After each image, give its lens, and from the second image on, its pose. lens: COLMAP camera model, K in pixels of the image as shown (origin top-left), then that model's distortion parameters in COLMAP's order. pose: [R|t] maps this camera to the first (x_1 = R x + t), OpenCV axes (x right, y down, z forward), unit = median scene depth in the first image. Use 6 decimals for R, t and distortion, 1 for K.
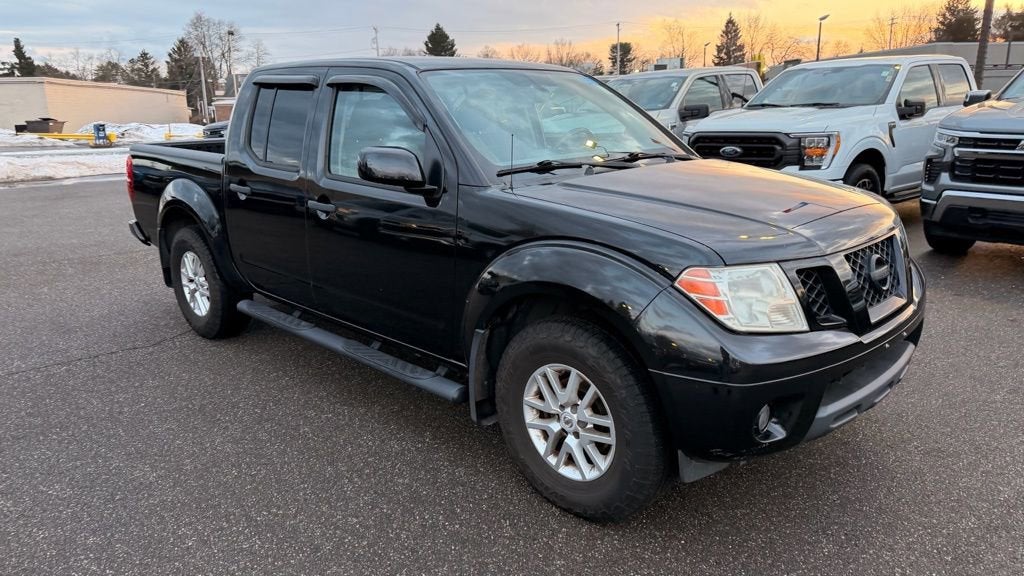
lens RADIAL K [[730.0, 0, 503.9], [0, 730.0, 293.7], [0, 0, 1]] dist [0.029777, -0.027475]
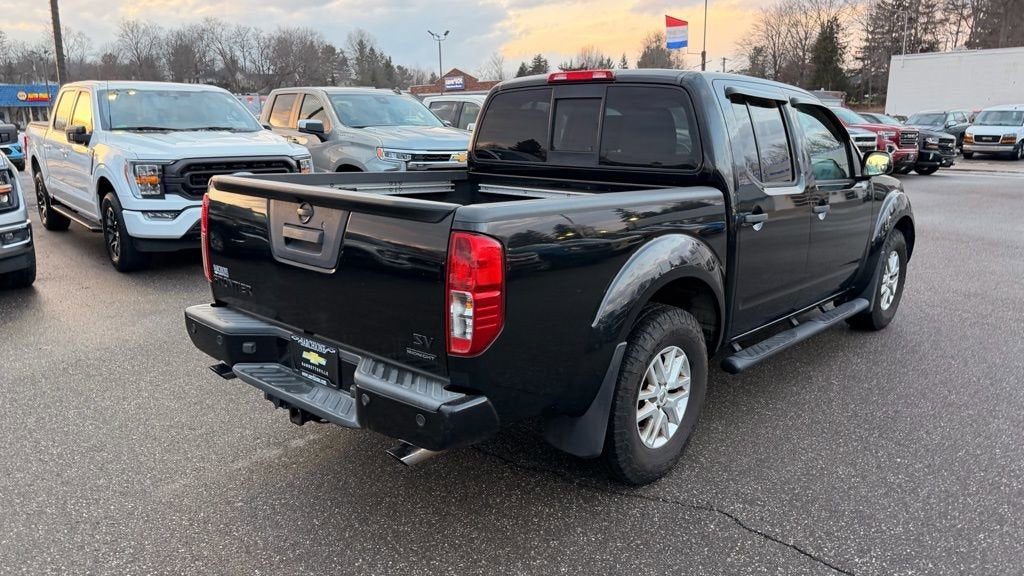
lens RADIAL K [[730.0, 0, 511.1], [0, 730.0, 287.0], [0, 0, 1]] dist [0.029777, -0.027475]
pose [[-0.054268, -0.198637, 0.978570, -0.851112], [0.246421, 0.947038, 0.205902, -0.224457], [-0.967642, 0.252314, -0.002446, 0.927083]]
